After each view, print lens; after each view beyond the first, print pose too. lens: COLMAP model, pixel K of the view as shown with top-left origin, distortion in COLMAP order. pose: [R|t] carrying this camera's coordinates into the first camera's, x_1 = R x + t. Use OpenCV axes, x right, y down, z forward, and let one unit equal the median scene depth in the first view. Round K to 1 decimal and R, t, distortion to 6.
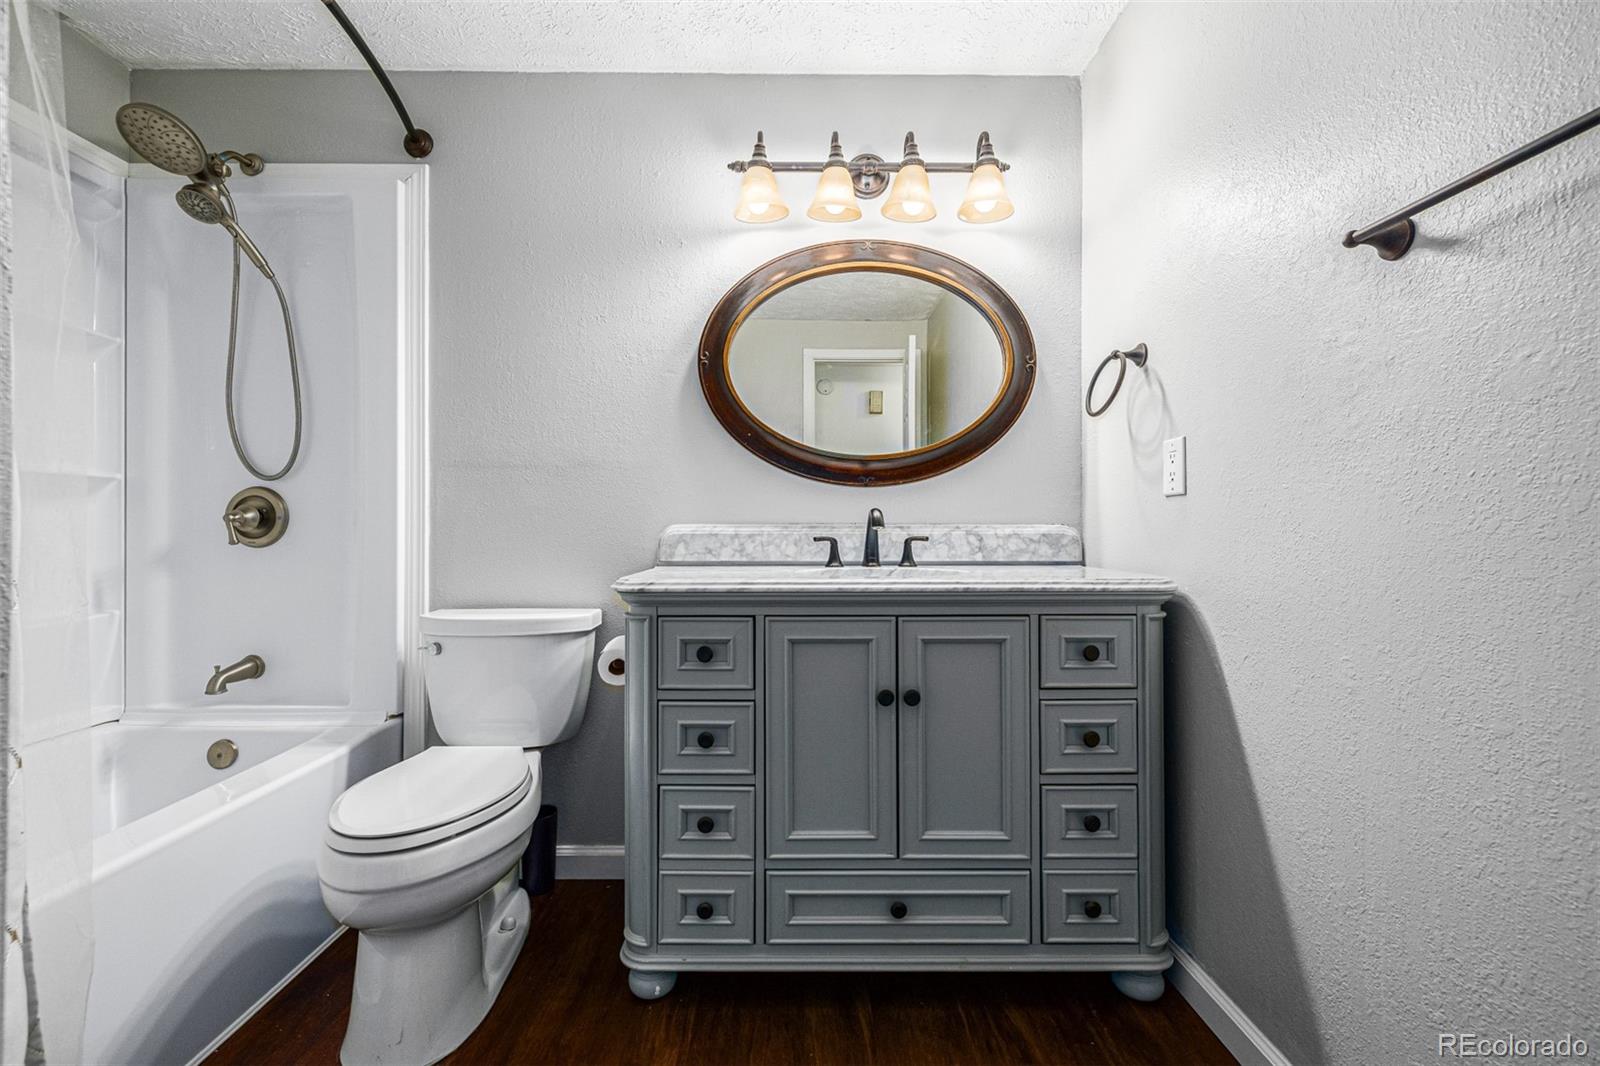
lens RADIAL K [[679.2, 0, 793.4], [0, 679.2, 523.6], [0, 0, 1]] dist [0.000683, 0.000781]
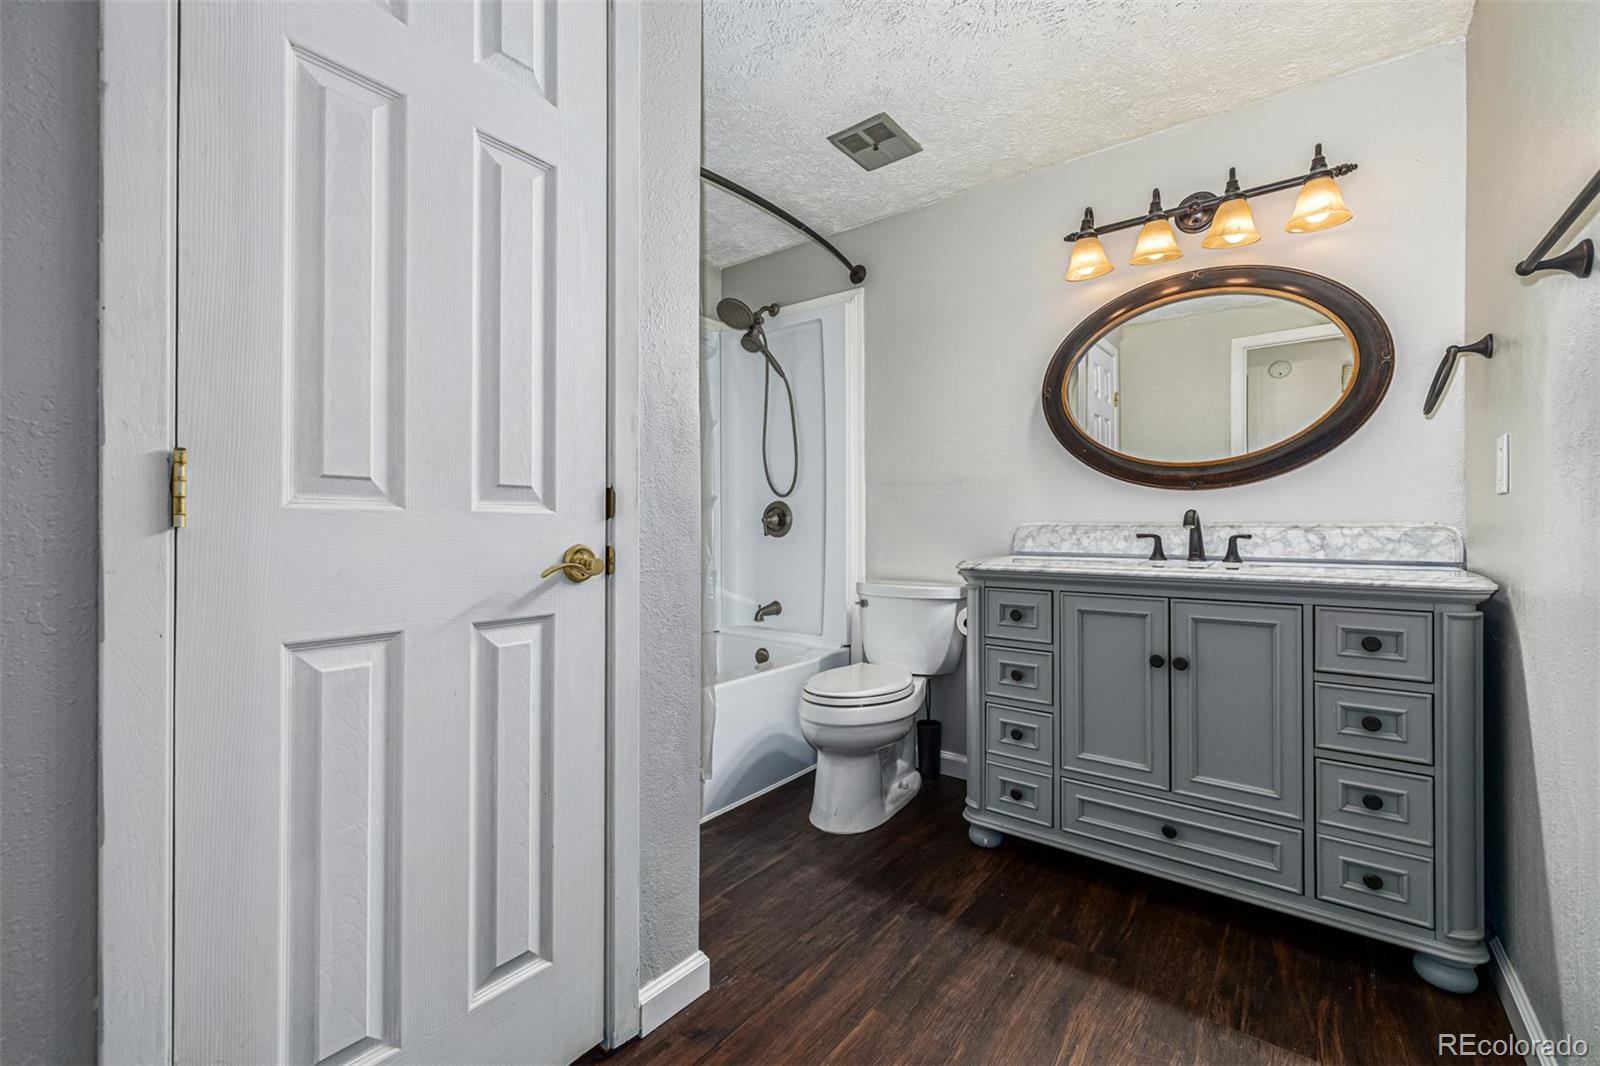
lens RADIAL K [[679.2, 0, 799.8], [0, 679.2, 525.6], [0, 0, 1]] dist [0.000683, 0.000781]
pose [[0.793930, 0.000928, -0.608009, 0.309298], [0.004038, 0.999969, 0.006798, -0.006322], [0.607996, -0.007852, 0.793901, -0.335574]]
